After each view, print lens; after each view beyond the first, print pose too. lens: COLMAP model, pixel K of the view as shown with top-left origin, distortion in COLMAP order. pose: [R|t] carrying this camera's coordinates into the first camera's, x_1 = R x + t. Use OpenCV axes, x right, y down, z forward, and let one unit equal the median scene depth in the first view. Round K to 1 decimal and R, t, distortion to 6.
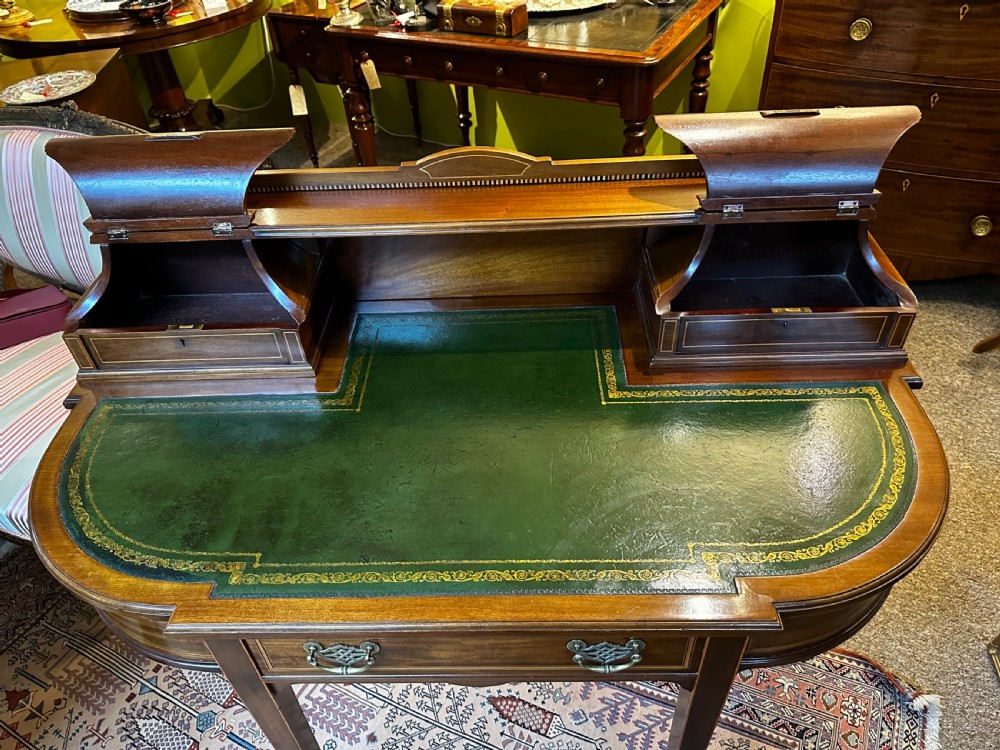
lens RADIAL K [[708.0, 0, 498.7], [0, 708.0, 377.2], [0, 0, 1]] dist [-0.000353, -0.006610]
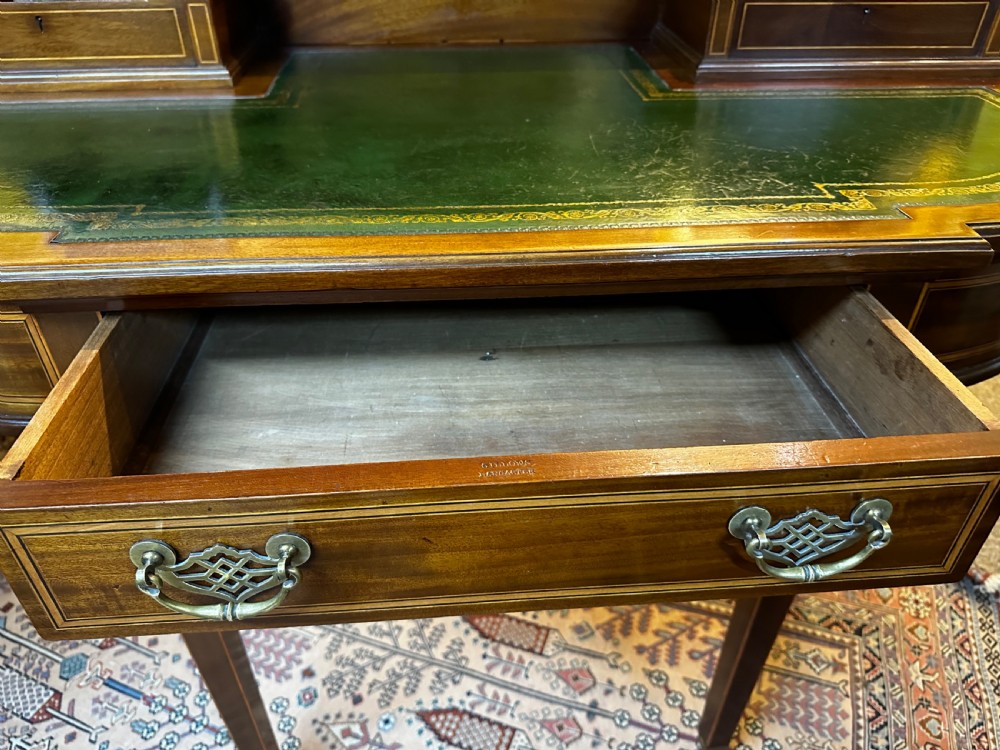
lens RADIAL K [[720.6, 0, 497.2], [0, 720.6, 372.5], [0, 0, 1]] dist [-0.015397, -0.000781]
pose [[0.994171, -0.014005, 0.106900, -0.058581], [0.022295, 0.996801, -0.076751, 0.256417], [-0.105484, 0.078687, 0.991303, 0.210173]]
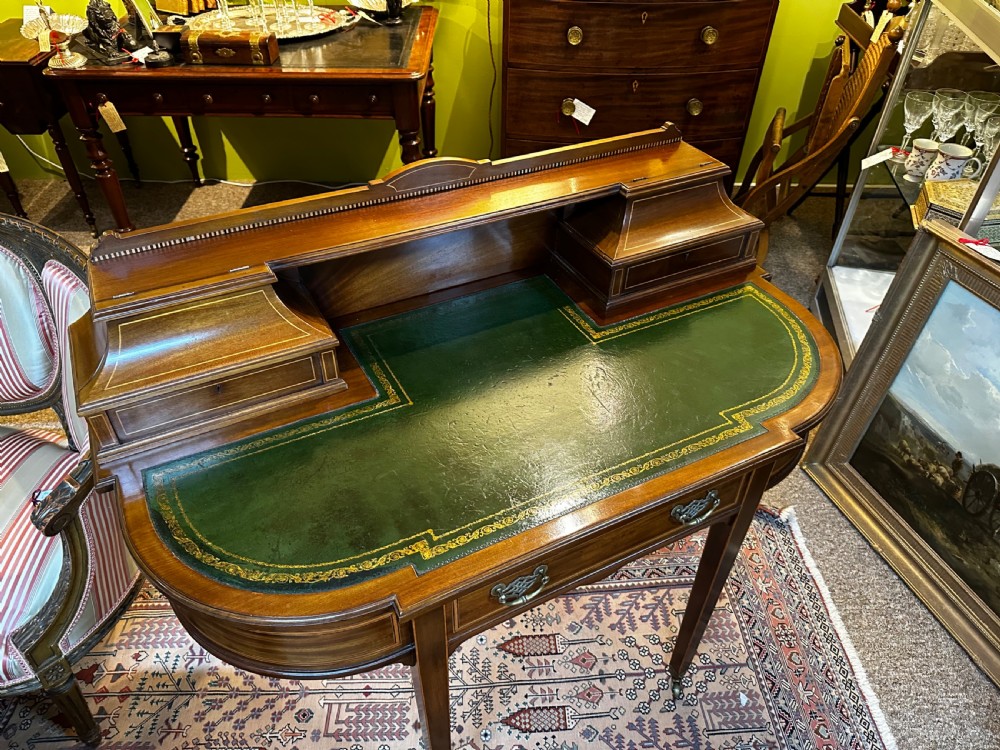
lens RADIAL K [[707.1, 0, 494.6], [0, 707.1, 373.5], [0, 0, 1]] dist [0.023739, -0.038078]
pose [[0.877143, -0.256903, 0.405736, -0.368037], [0.265719, 0.963395, 0.035556, -0.002392], [-0.400018, 0.076624, 0.913299, -0.051286]]
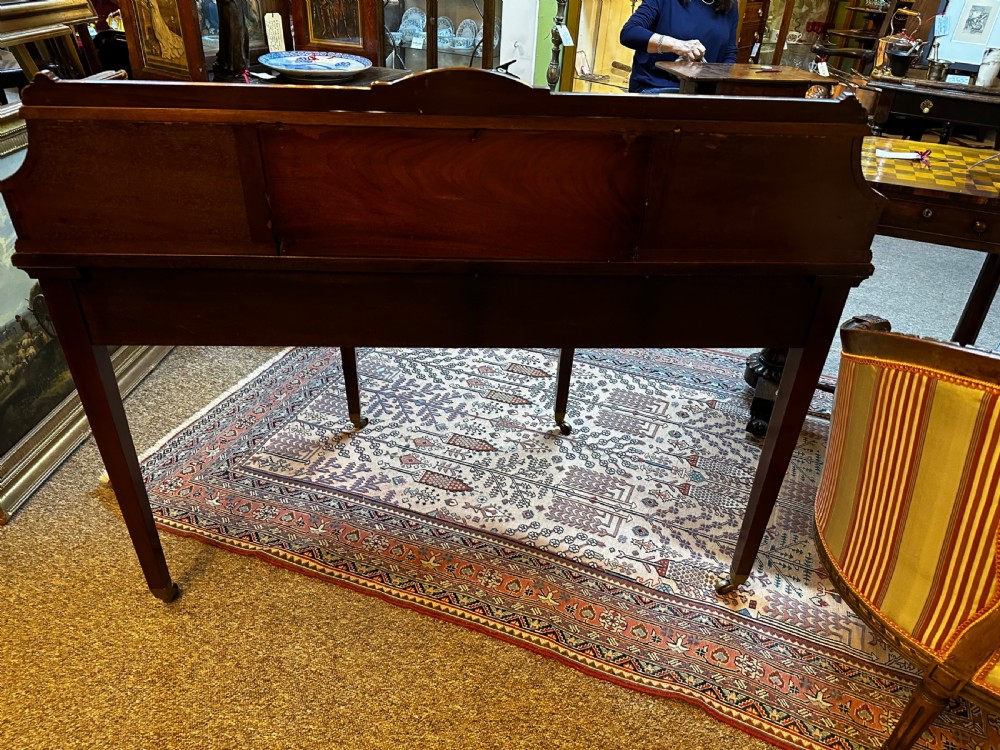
lens RADIAL K [[697.1, 0, 502.9], [0, 697.1, 374.9], [0, 0, 1]] dist [0.162709, -0.261362]
pose [[-0.997377, 0.048627, -0.053619, -0.012434], [-0.037768, 0.282331, 0.958573, -0.768013], [0.061751, 0.958084, -0.279754, 1.173419]]
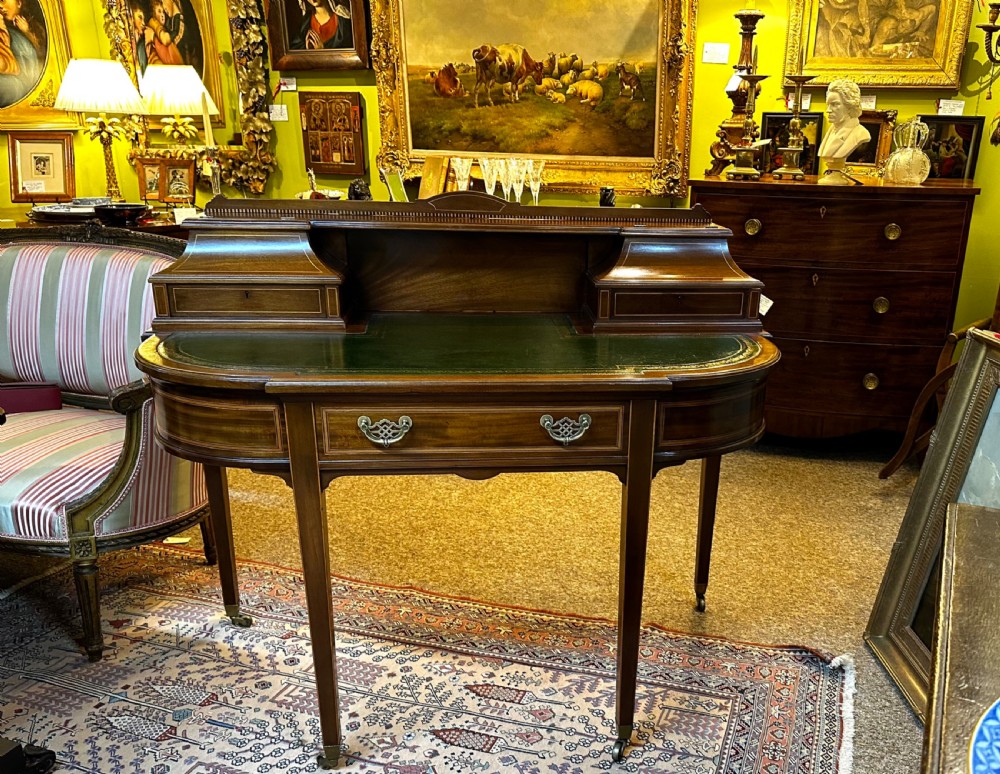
lens RADIAL K [[875.7, 0, 578.4], [0, 875.7, 471.0], [0, 0, 1]] dist [0.137032, -0.223738]
pose [[0.986891, 0.017995, 0.160382, -0.067402], [0.038010, 0.939894, -0.339344, 0.621564], [-0.156849, 0.340992, 0.926889, -0.392964]]
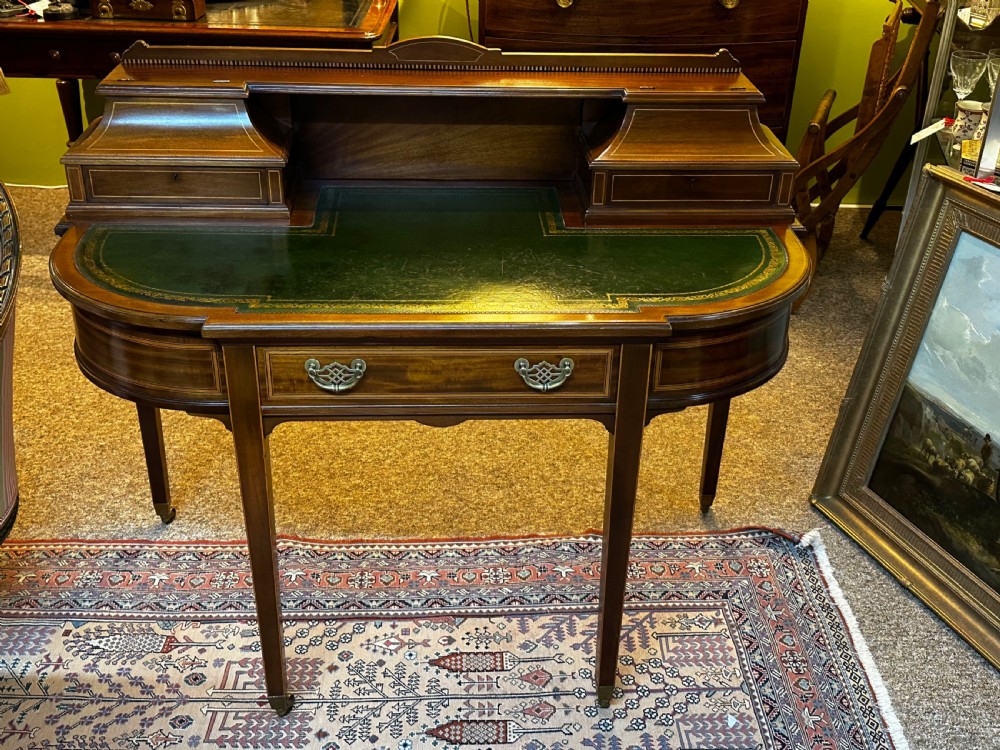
lens RADIAL K [[1108.4, 0, 500.0], [0, 1108.4, 375.0], [0, 0, 1]] dist [0.175186, -0.375390]
pose [[0.886553, -0.159100, 0.434410, -0.501655], [0.245597, 0.957618, -0.150497, 0.348089], [-0.392055, 0.240113, 0.888053, -0.383716]]
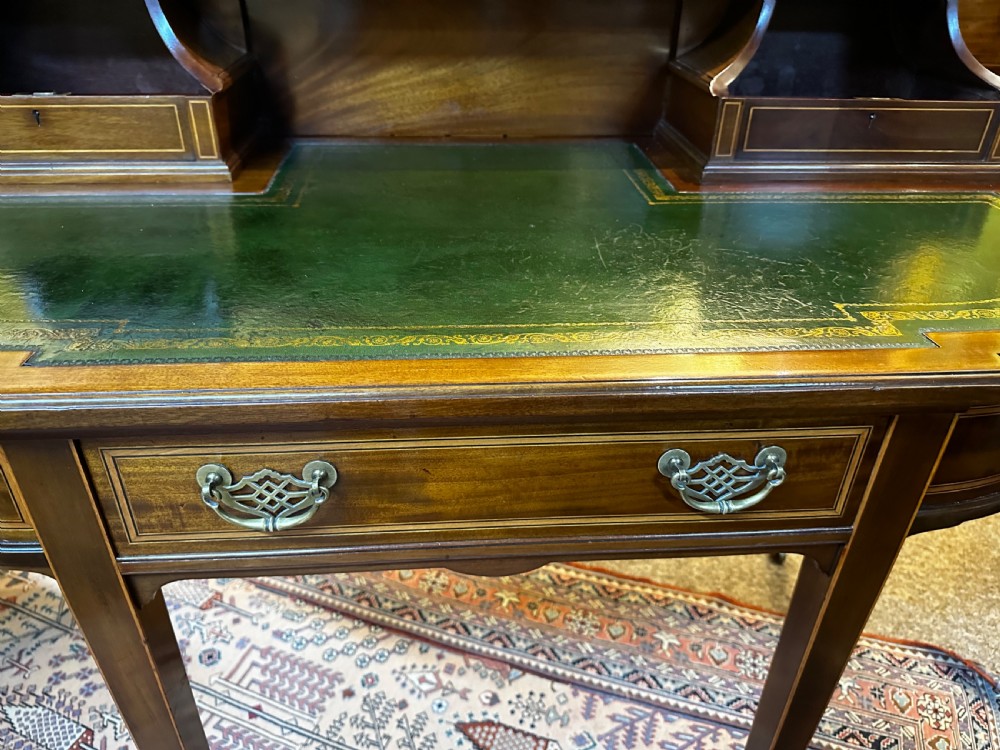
lens RADIAL K [[717.6, 0, 498.8], [0, 717.6, 369.4], [0, 0, 1]] dist [-0.009605, -0.003850]
pose [[0.993206, 0.008067, 0.116090, -0.060131], [0.011022, 0.986588, -0.162860, 0.221667], [-0.115847, 0.163033, 0.979796, 0.230588]]
